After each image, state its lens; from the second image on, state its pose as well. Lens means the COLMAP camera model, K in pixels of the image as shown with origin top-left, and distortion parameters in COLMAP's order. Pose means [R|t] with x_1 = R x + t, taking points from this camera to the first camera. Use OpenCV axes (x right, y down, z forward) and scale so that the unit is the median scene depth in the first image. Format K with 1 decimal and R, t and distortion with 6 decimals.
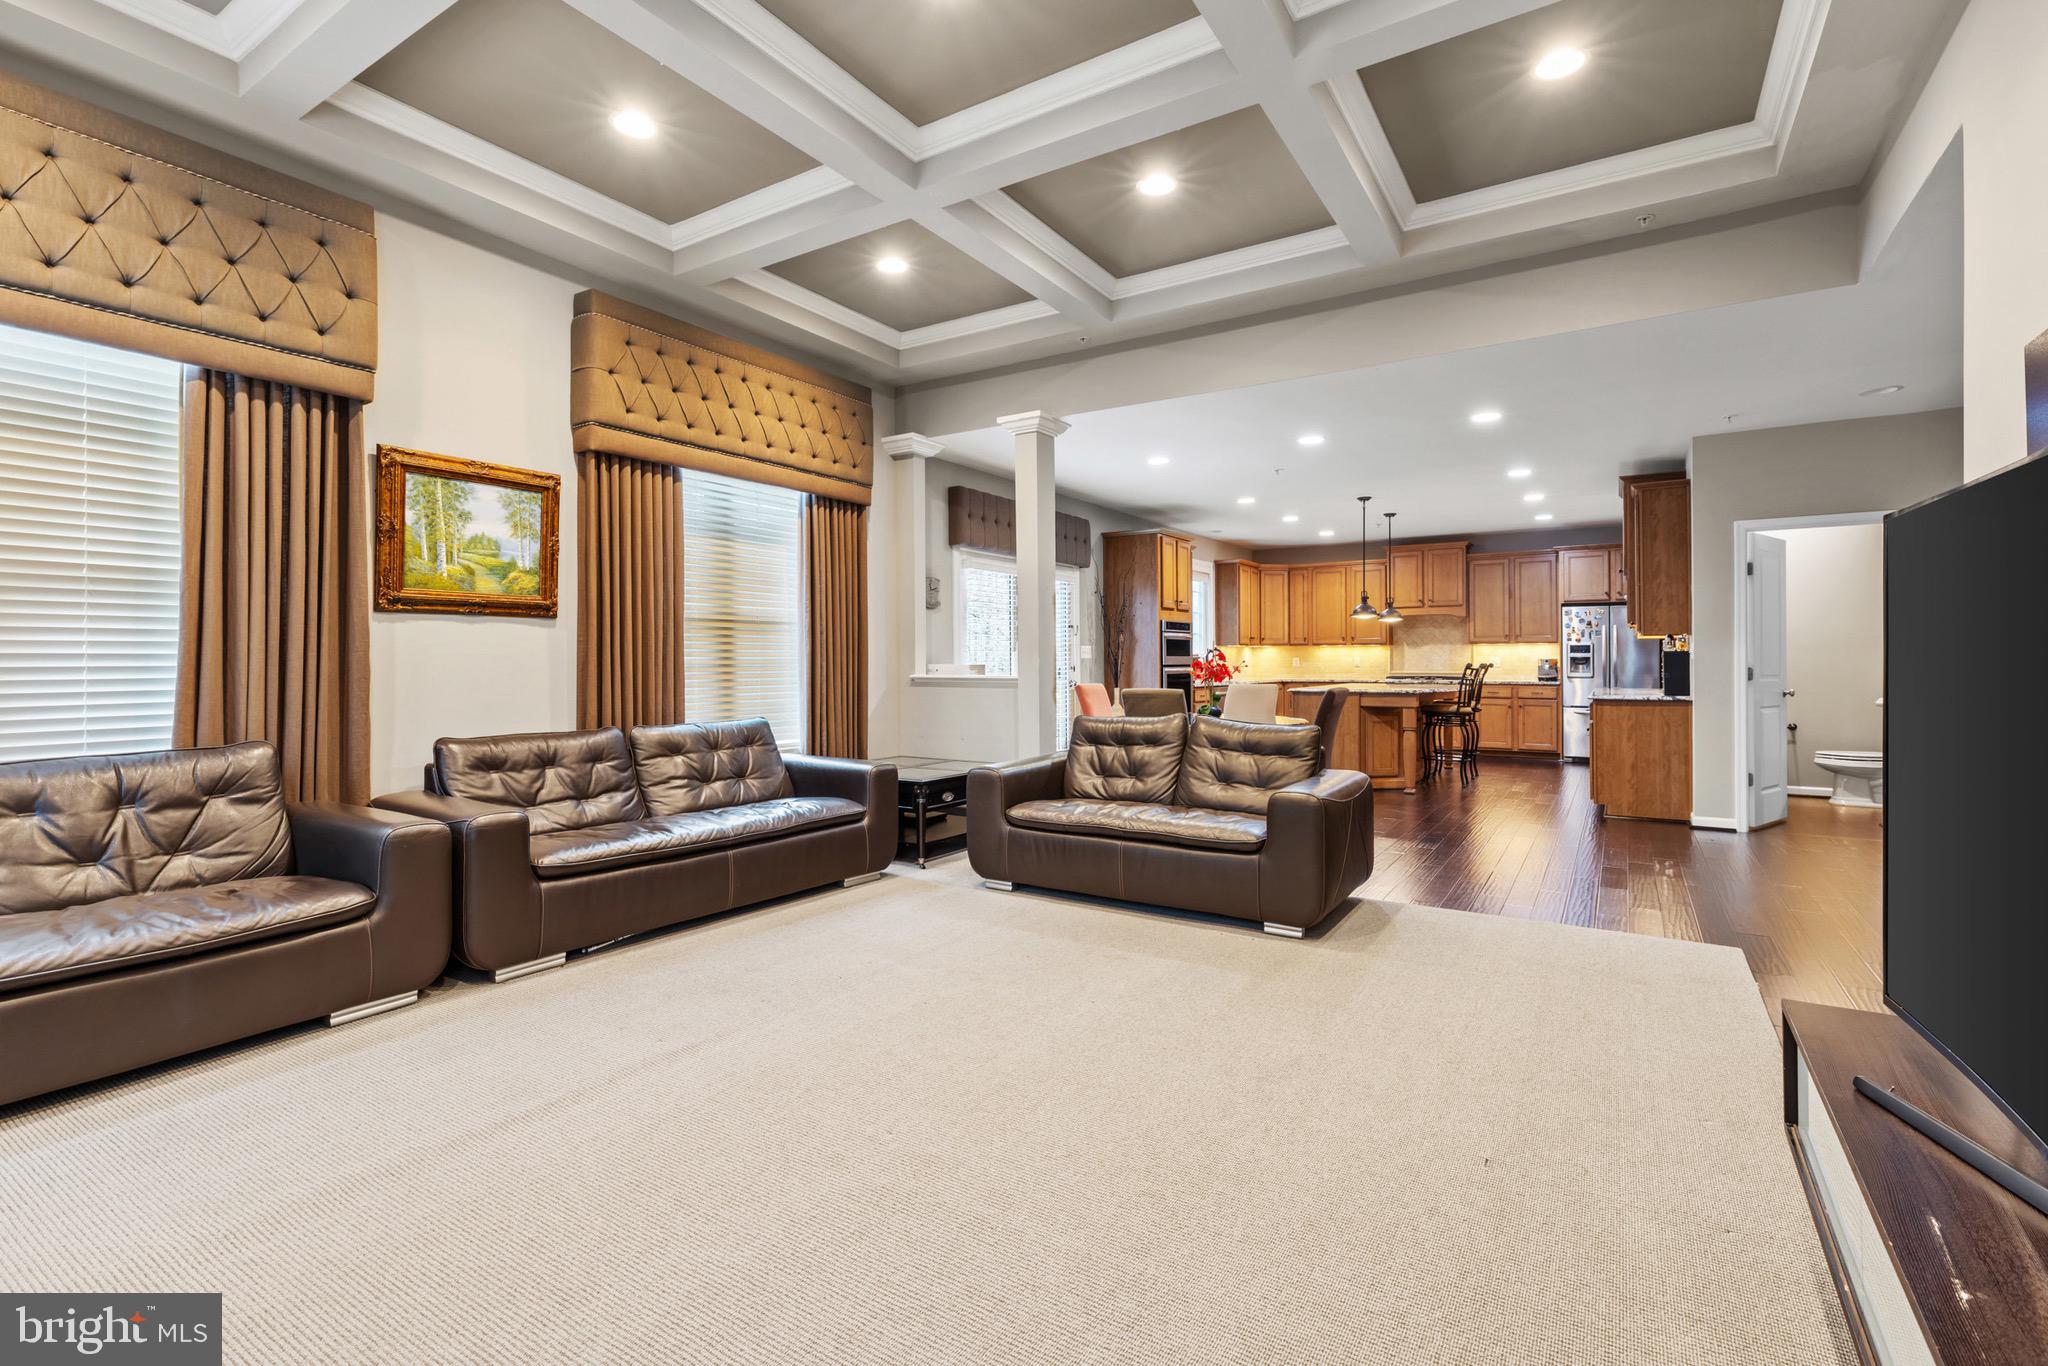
lens RADIAL K [[927.6, 0, 1033.2], [0, 927.6, 650.3], [0, 0, 1]] dist [0.002719, 0.000349]
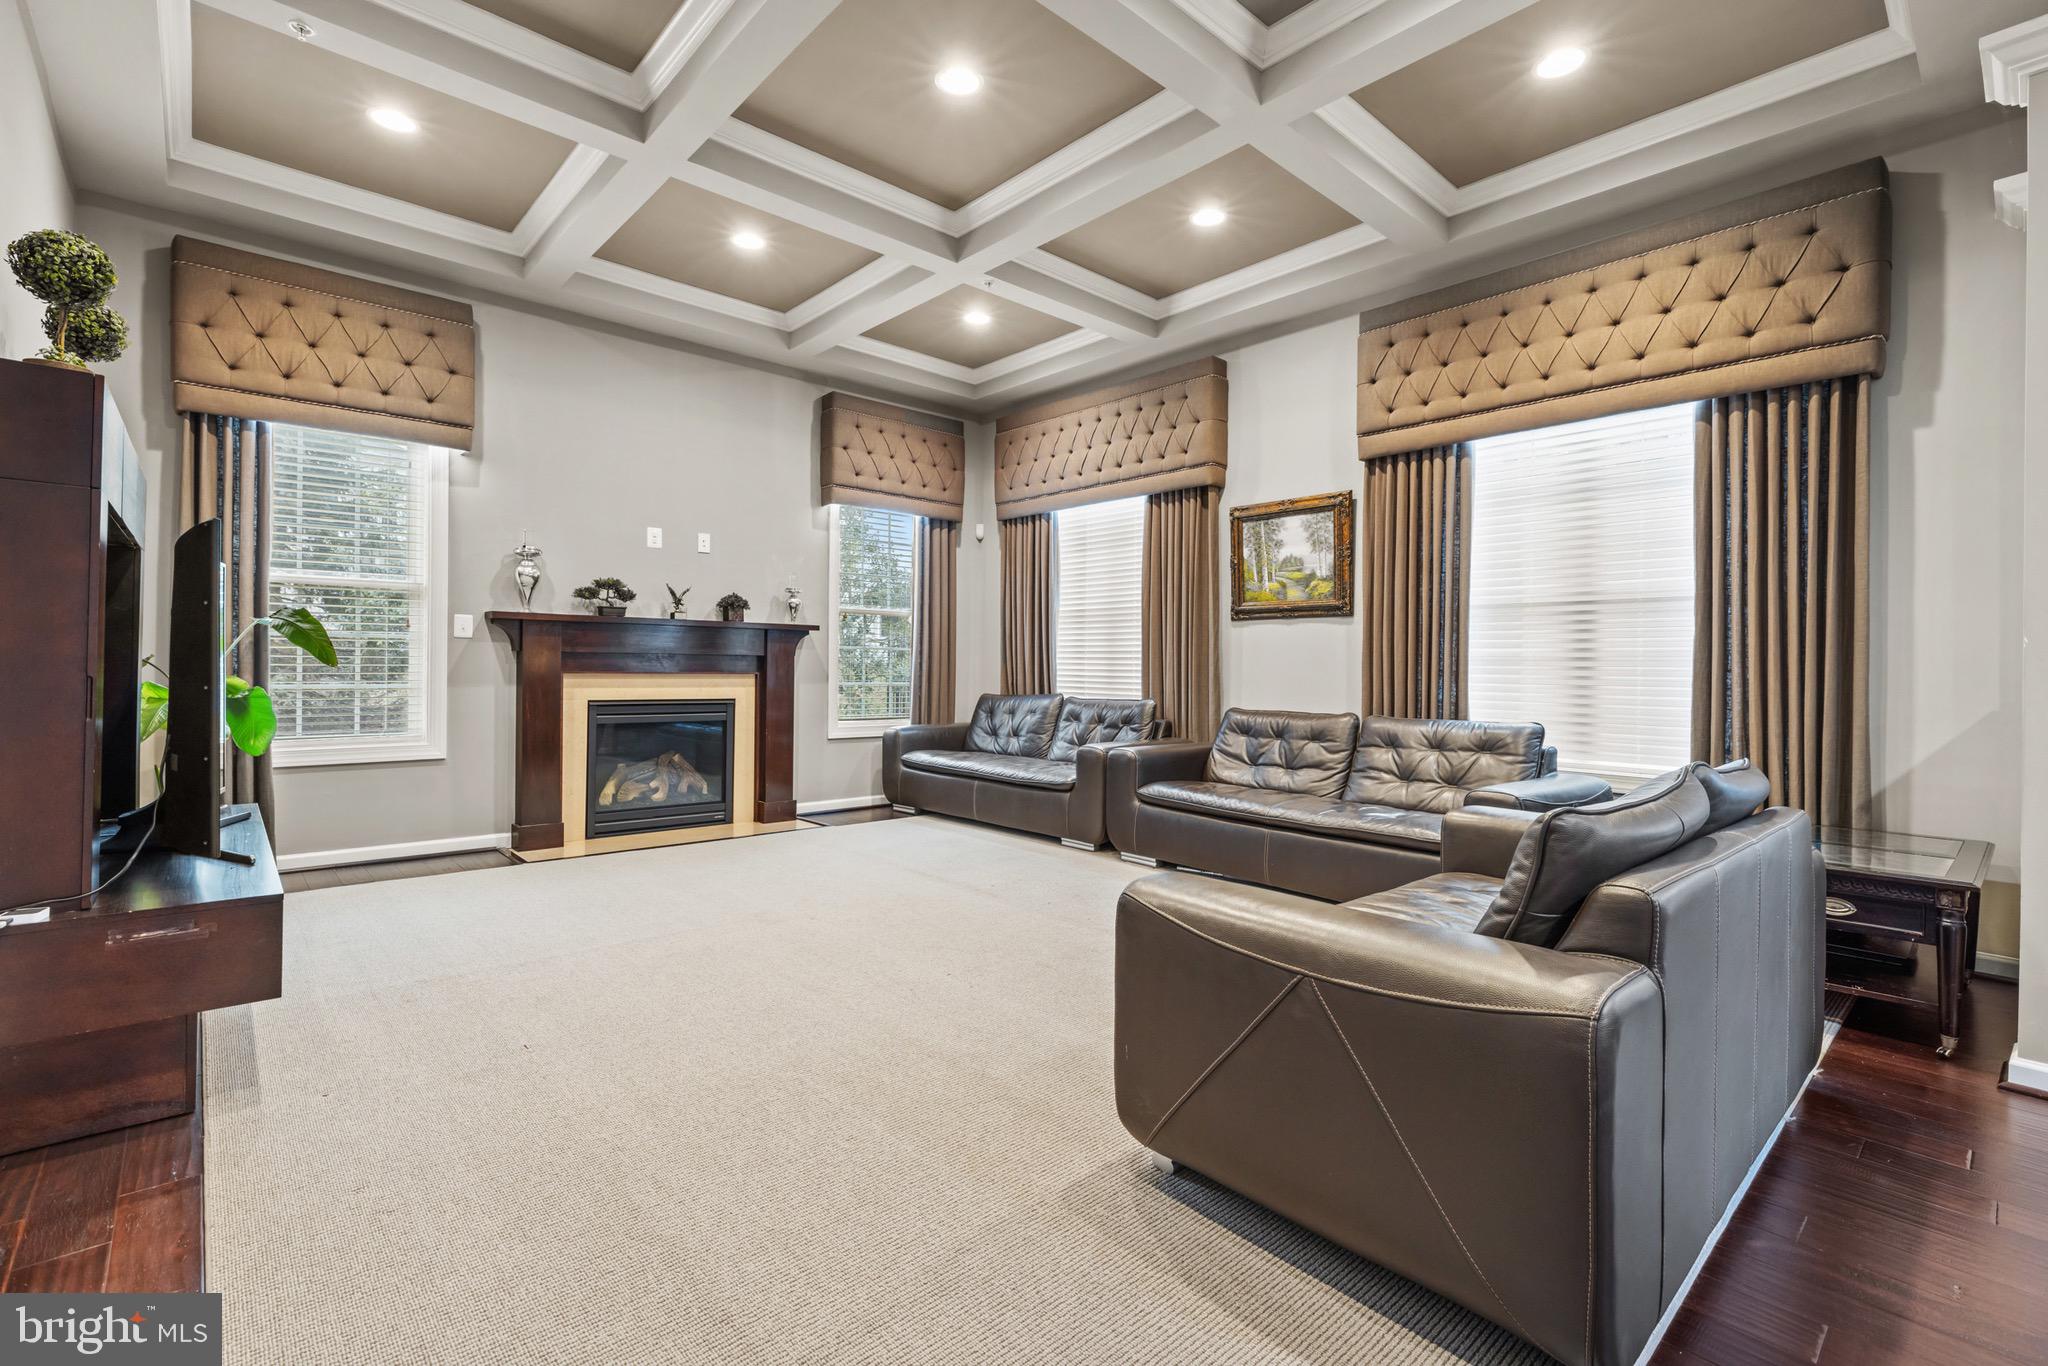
lens RADIAL K [[927.6, 0, 1026.1], [0, 927.6, 675.2], [0, 0, 1]] dist [0.002719, 0.000349]
pose [[-0.270800, 0.004158, -0.962627, 0.727450], [-0.001116, 0.999989, 0.004634, 0.034905], [0.962635, 0.002329, -0.270793, 0.973565]]
